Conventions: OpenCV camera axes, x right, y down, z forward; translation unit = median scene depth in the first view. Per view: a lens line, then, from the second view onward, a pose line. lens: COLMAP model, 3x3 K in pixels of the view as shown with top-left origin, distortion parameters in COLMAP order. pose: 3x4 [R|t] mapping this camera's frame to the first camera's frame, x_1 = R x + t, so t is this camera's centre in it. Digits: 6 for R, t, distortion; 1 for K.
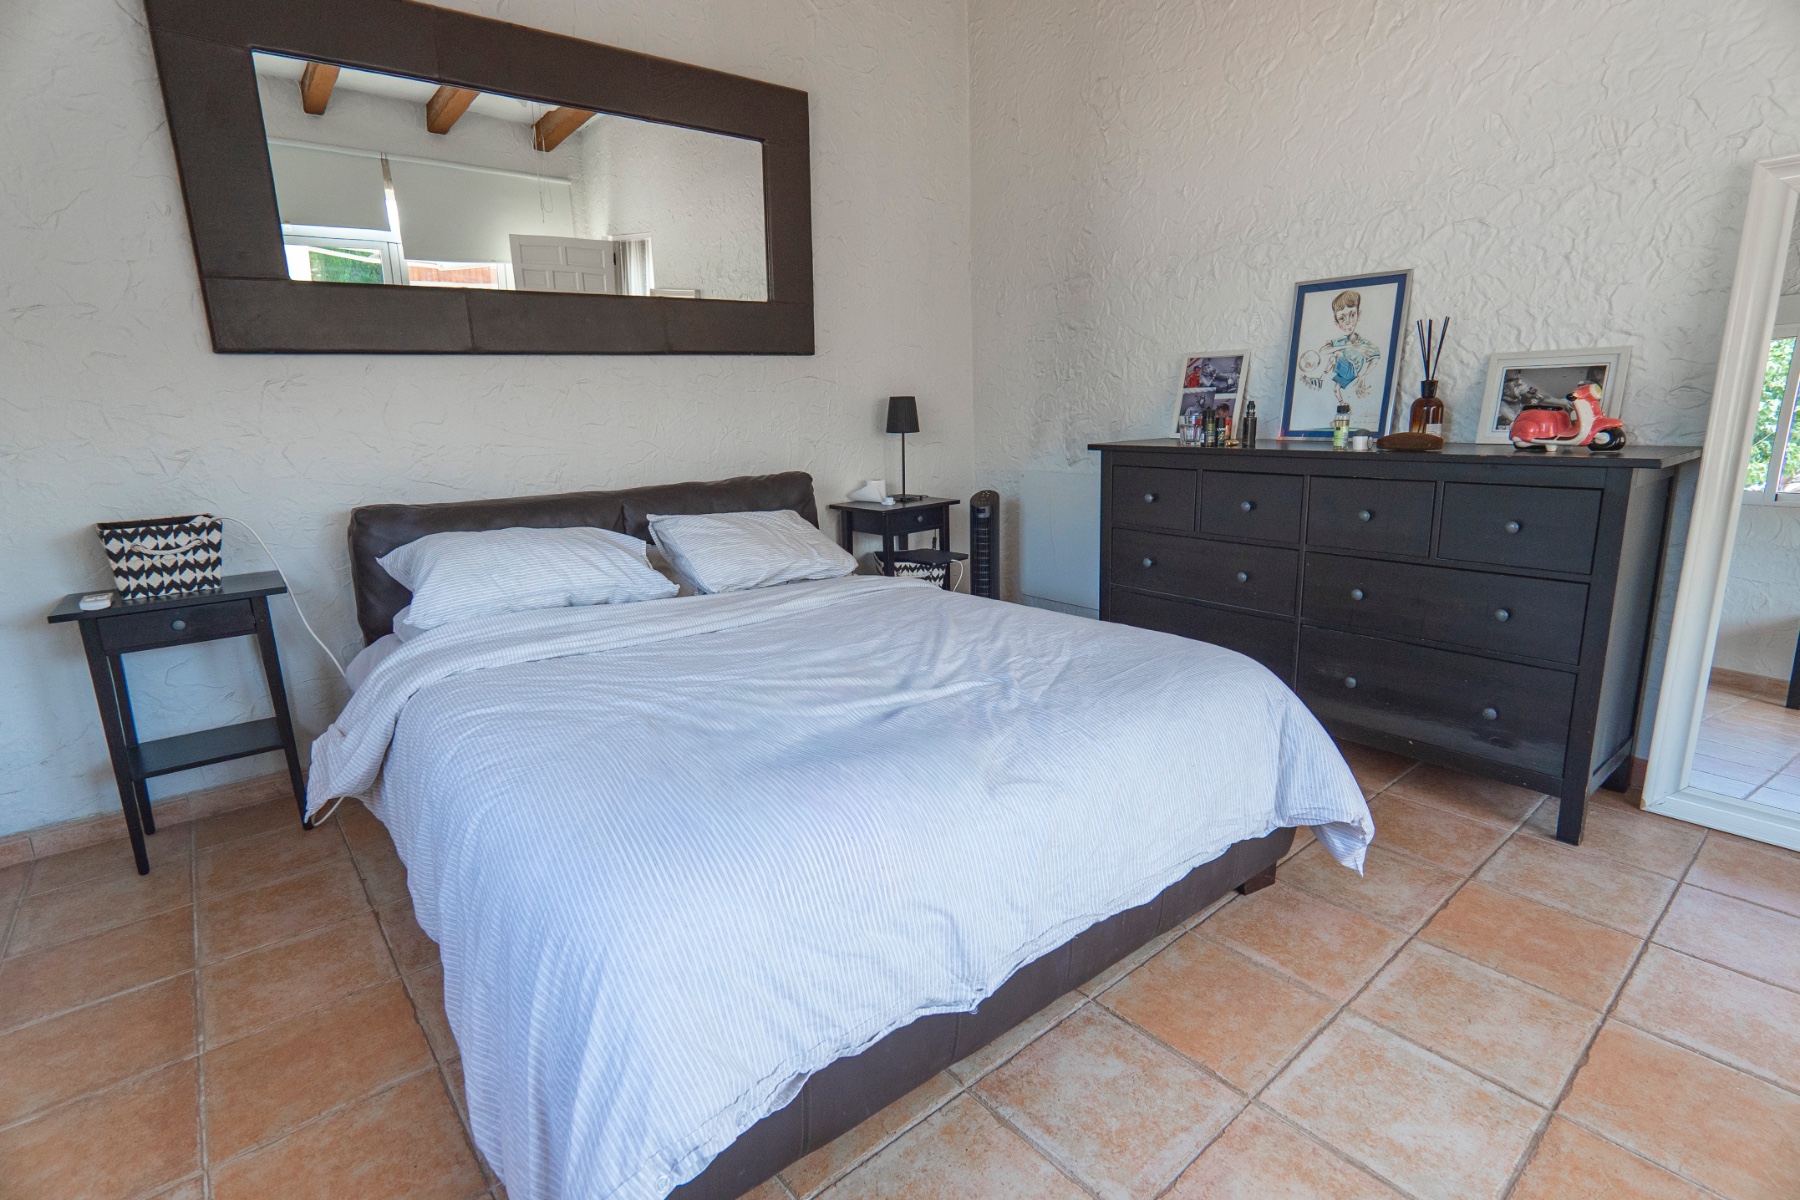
lens RADIAL K [[864.6, 0, 905.9], [0, 864.6, 595.1], [0, 0, 1]] dist [-0.018571, 0.006784]
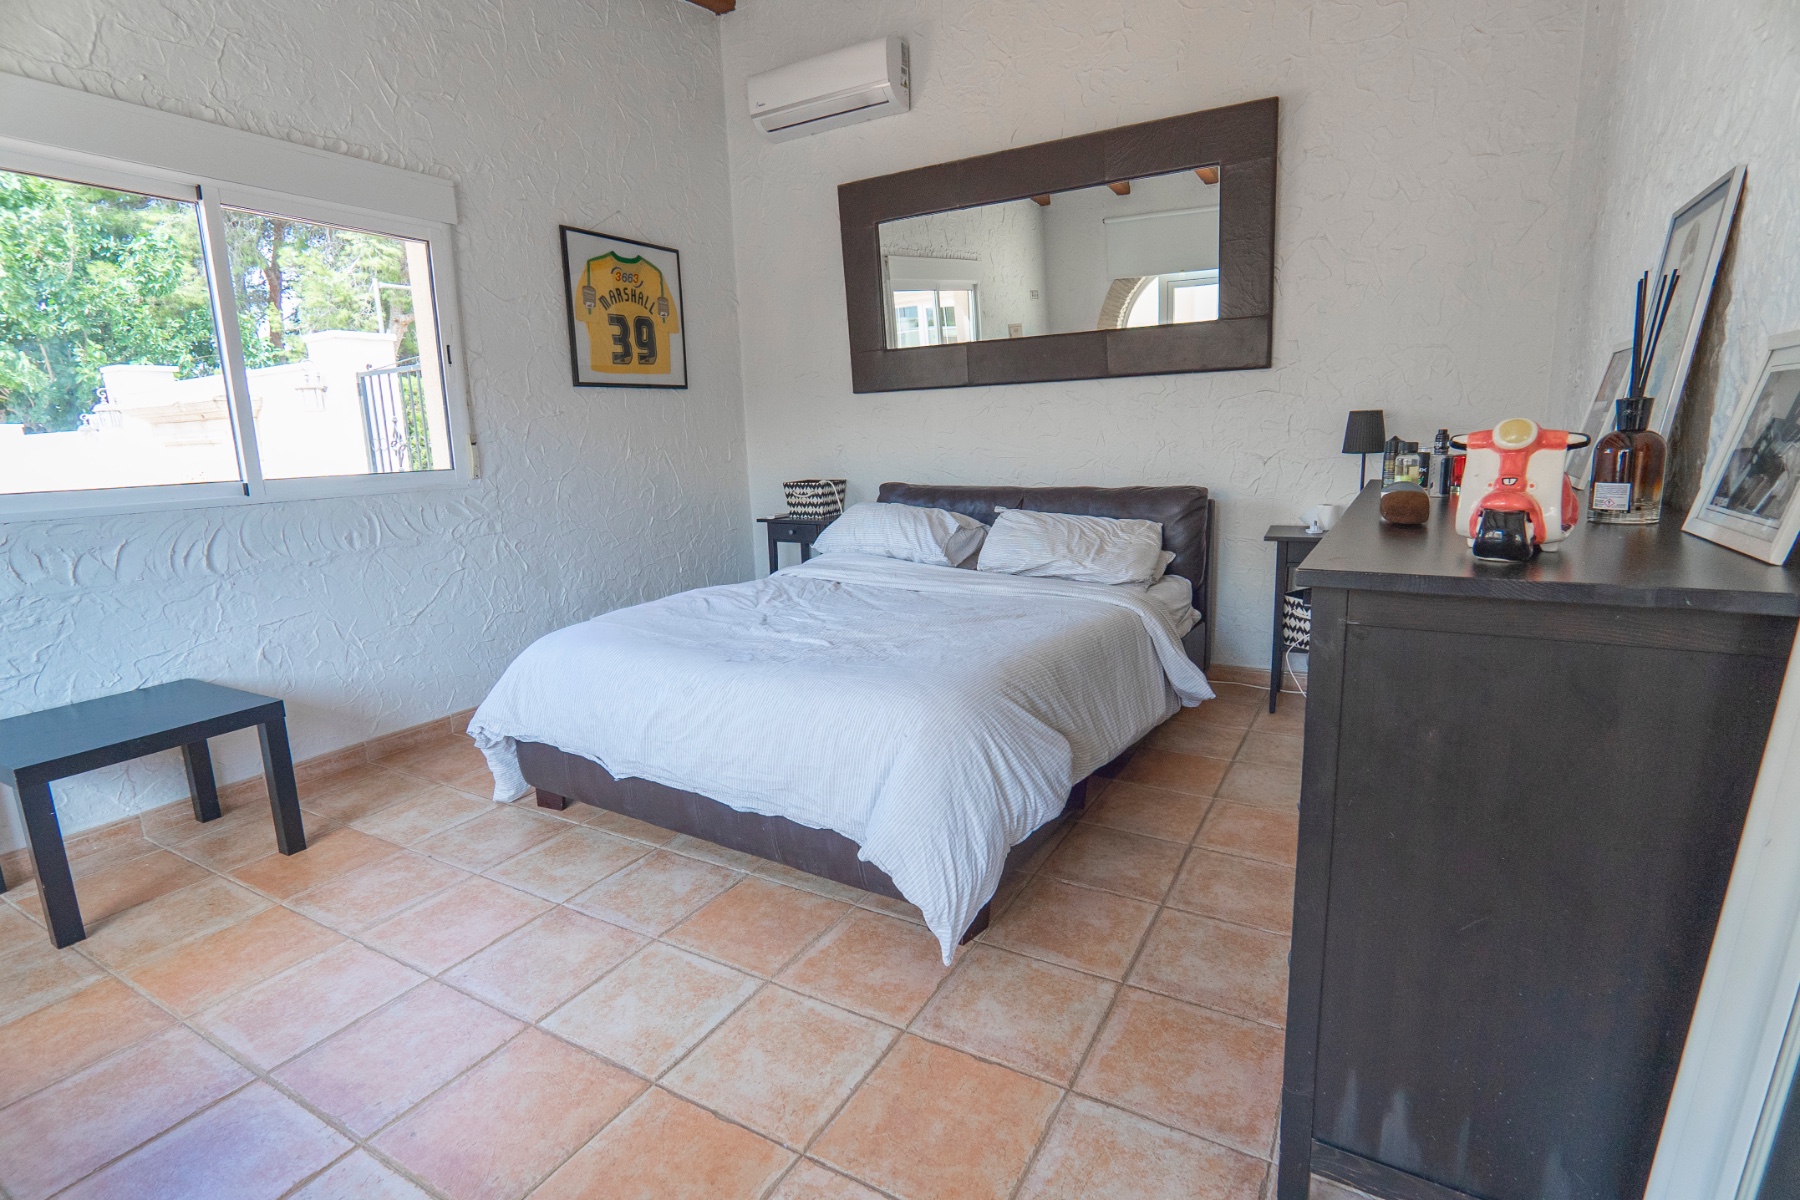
lens RADIAL K [[864.6, 0, 909.7], [0, 864.6, 596.1], [0, 0, 1]] dist [-0.018571, 0.006784]
pose [[0.350031, 0.195262, -0.916161, 1.100820], [-0.186280, 0.973009, 0.136207, -0.143613], [0.918029, 0.122986, 0.376957, 0.498058]]
